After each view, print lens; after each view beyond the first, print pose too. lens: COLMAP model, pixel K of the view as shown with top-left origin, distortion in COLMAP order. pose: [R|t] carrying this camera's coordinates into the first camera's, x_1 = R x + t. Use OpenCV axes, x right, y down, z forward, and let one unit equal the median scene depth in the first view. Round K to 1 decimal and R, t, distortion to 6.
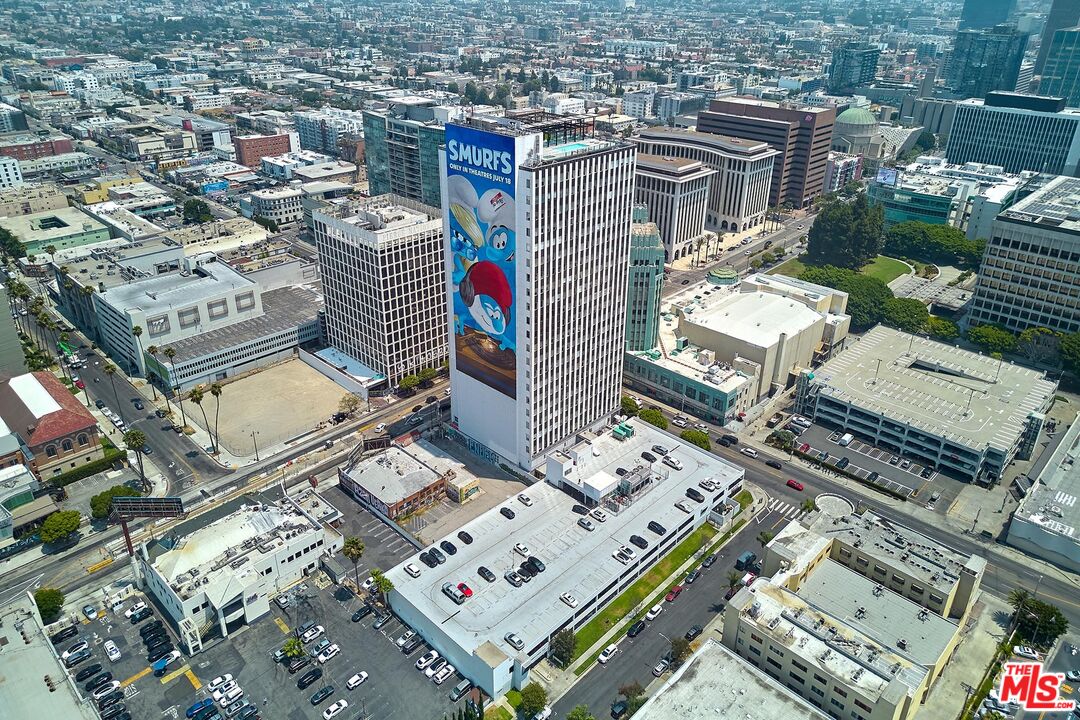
lens RADIAL K [[760.4, 0, 541.6], [0, 760.4, 338.4], [0, 0, 1]] dist [0.048976, -0.014559]
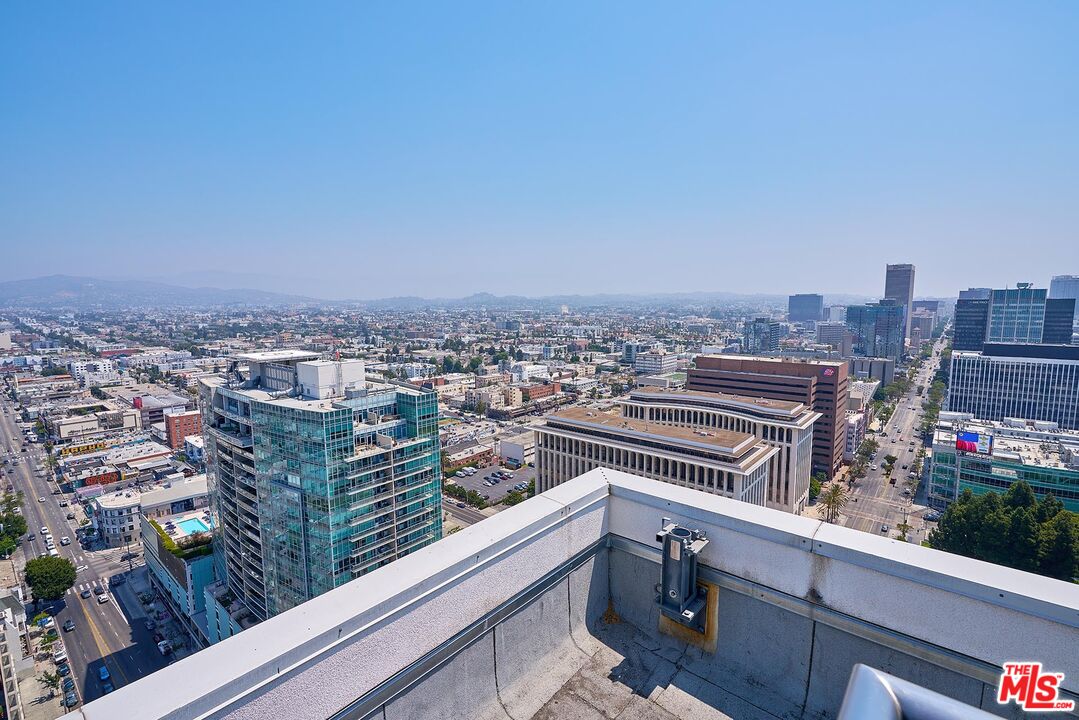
lens RADIAL K [[492.8, 0, 541.5], [0, 492.8, 364.2], [0, 0, 1]] dist [-0.001457, -0.000028]
pose [[0.997394, -0.028729, 0.066184, -0.002261], [0.048091, 0.948538, -0.312989, -0.276074], [-0.053786, 0.315356, 0.947448, 0.978561]]
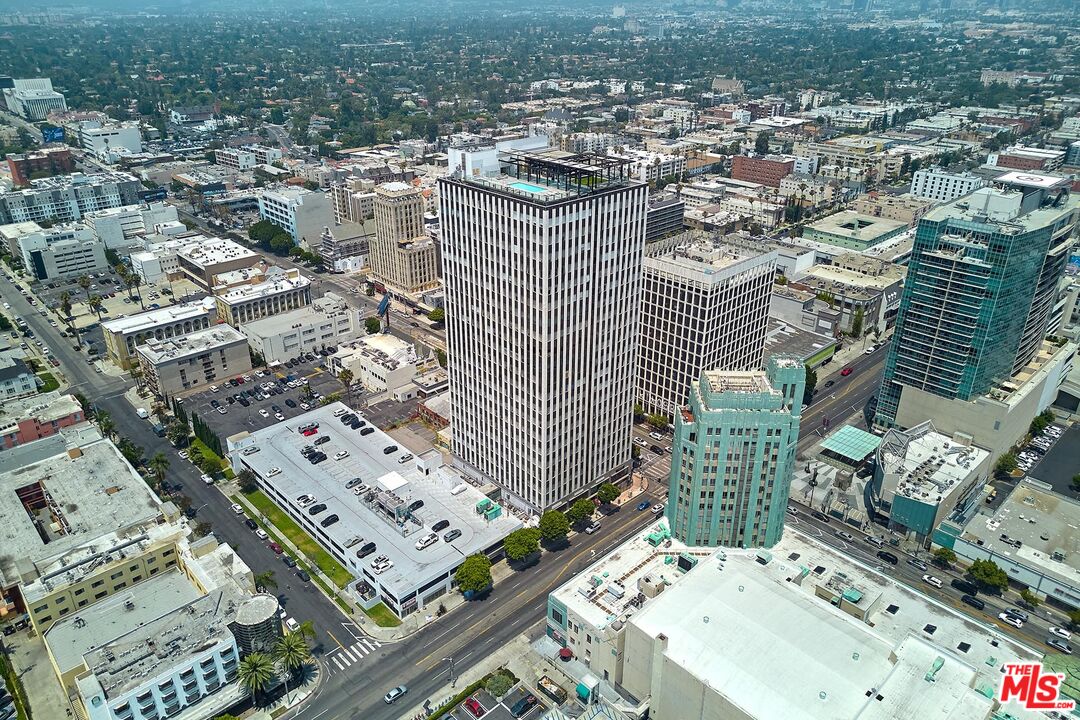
lens RADIAL K [[760.4, 0, 532.1], [0, 760.4, 359.1], [0, 0, 1]] dist [0.048976, -0.014559]
pose [[-0.049622, 0.420299, -0.906028, 0.837859], [-0.435007, 0.807488, 0.398412, -0.396473], [0.899059, 0.413898, 0.142764, 0.844847]]
